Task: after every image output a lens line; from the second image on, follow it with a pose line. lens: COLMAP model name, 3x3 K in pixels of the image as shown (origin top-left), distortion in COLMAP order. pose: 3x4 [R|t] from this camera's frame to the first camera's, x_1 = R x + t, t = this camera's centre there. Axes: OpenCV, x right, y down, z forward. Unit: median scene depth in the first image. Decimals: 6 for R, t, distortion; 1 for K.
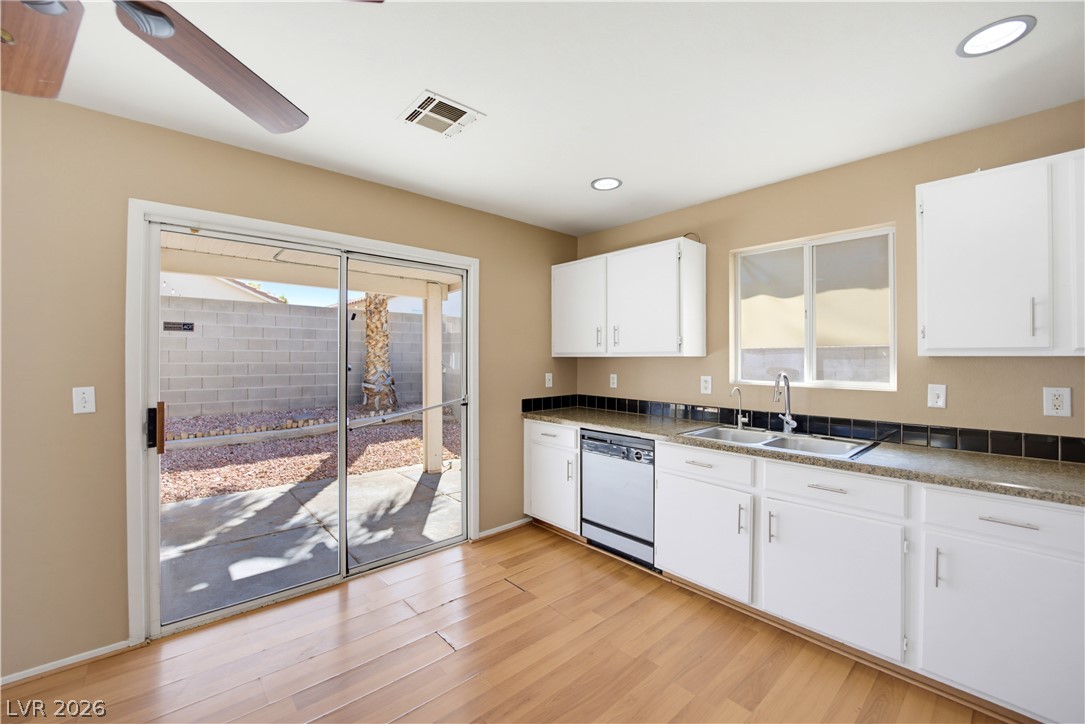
lens RADIAL K [[444.3, 0, 542.1], [0, 444.3, 357.5], [0, 0, 1]] dist [-0.022201, 0.000378]
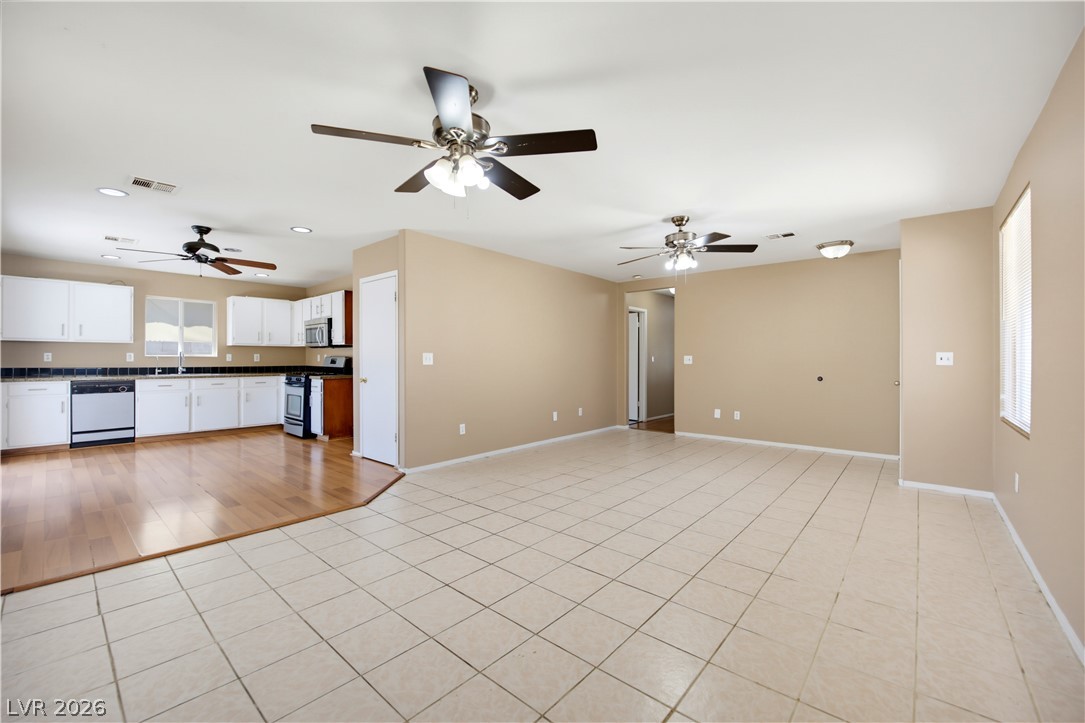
lens RADIAL K [[444.3, 0, 537.5], [0, 444.3, 356.7], [0, 0, 1]] dist [-0.022201, 0.000378]
pose [[-0.120562, 0.005504, 0.992690, -1.834251], [-0.003874, 0.999974, -0.006015, 0.062613], [-0.992698, -0.004570, -0.120538, -0.625821]]
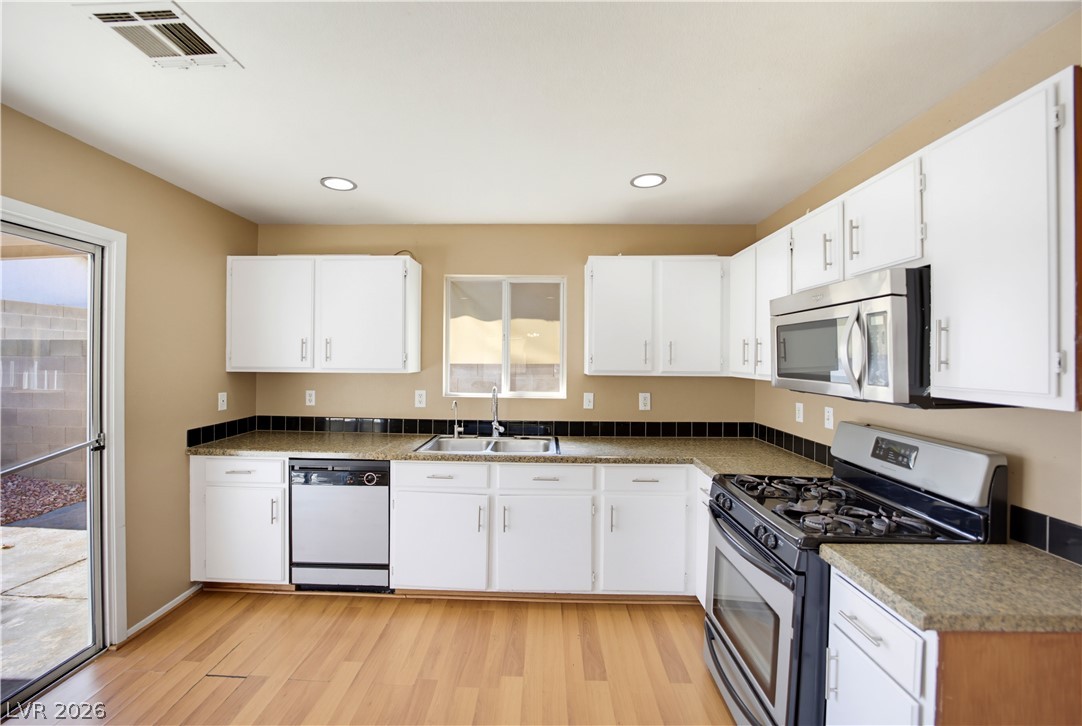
lens RADIAL K [[443.0, 0, 535.9], [0, 443.0, 358.4], [0, 0, 1]] dist [-0.022201, 0.000378]
pose [[0.685168, 0.003999, 0.728374, -0.202931], [-0.008693, 0.999959, 0.002688, -0.038372], [-0.728333, -0.008173, 0.685175, 0.079518]]
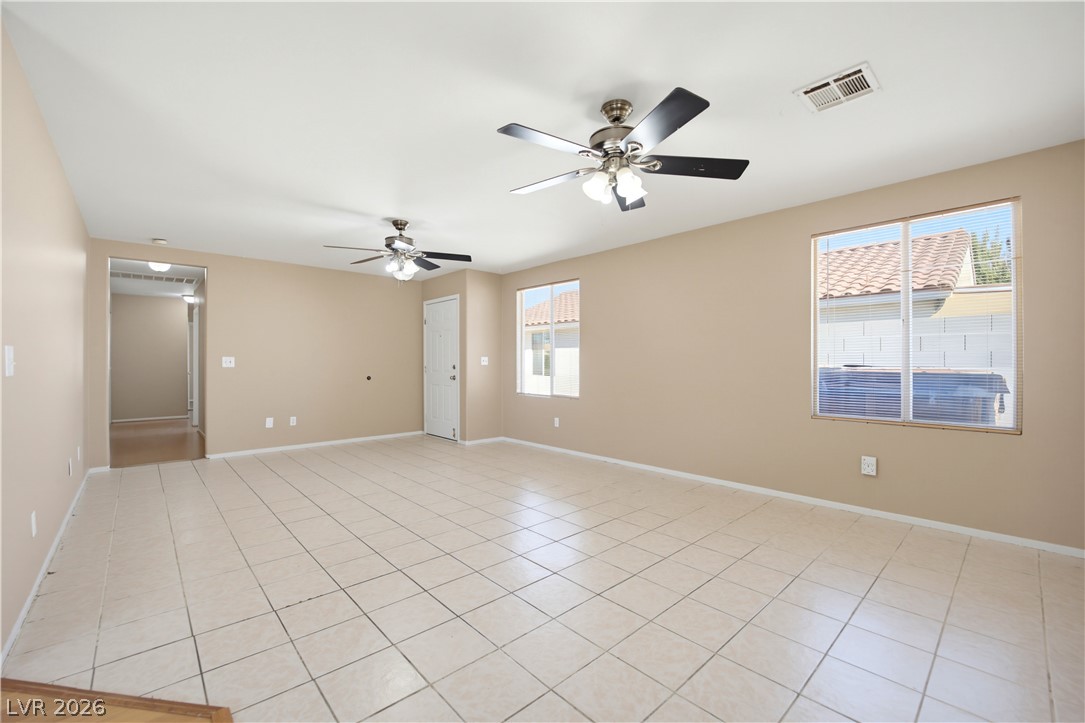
lens RADIAL K [[444.3, 0, 546.8], [0, 444.3, 361.2], [0, 0, 1]] dist [-0.022201, 0.000378]
pose [[-0.999744, -0.000311, -0.022612, -1.002591], [-0.000250, 0.999996, -0.002696, 0.062424], [0.022613, -0.002690, -0.999741, 0.130599]]
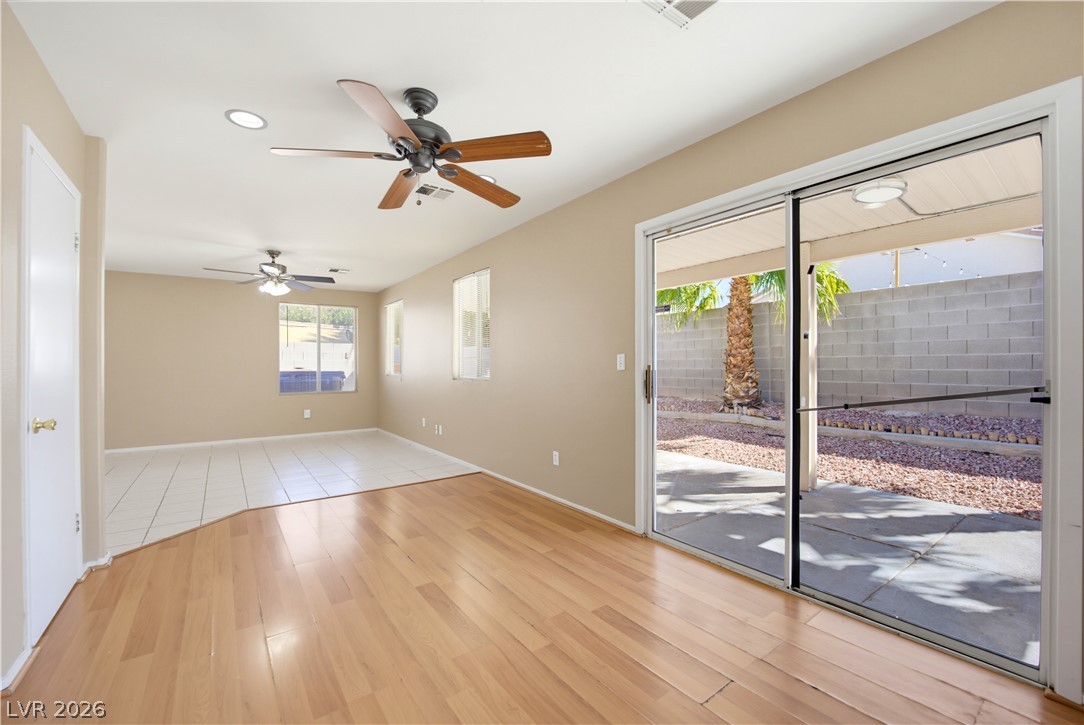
lens RADIAL K [[443.9, 0, 537.1], [0, 443.9, 369.8], [0, 0, 1]] dist [-0.022201, 0.000378]
pose [[-0.102617, 0.008866, -0.994681, 0.357411], [0.005516, 0.999950, 0.008344, 0.067394], [0.994706, -0.004630, -0.102661, 0.524380]]
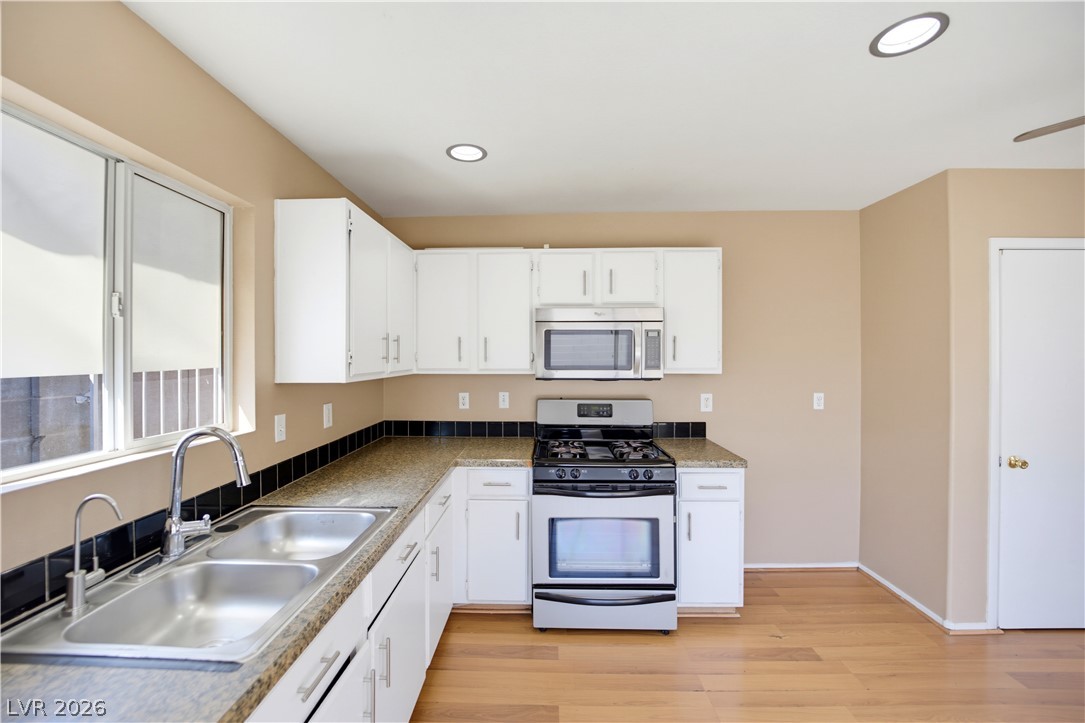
lens RADIAL K [[444.3, 0, 538.8], [0, 444.3, 354.0], [0, 0, 1]] dist [-0.022201, 0.000378]
pose [[-0.731736, 0.004470, 0.681574, -0.049649], [0.001168, 0.999985, -0.005304, -0.037360], [-0.681587, -0.003085, -0.731730, 0.889577]]
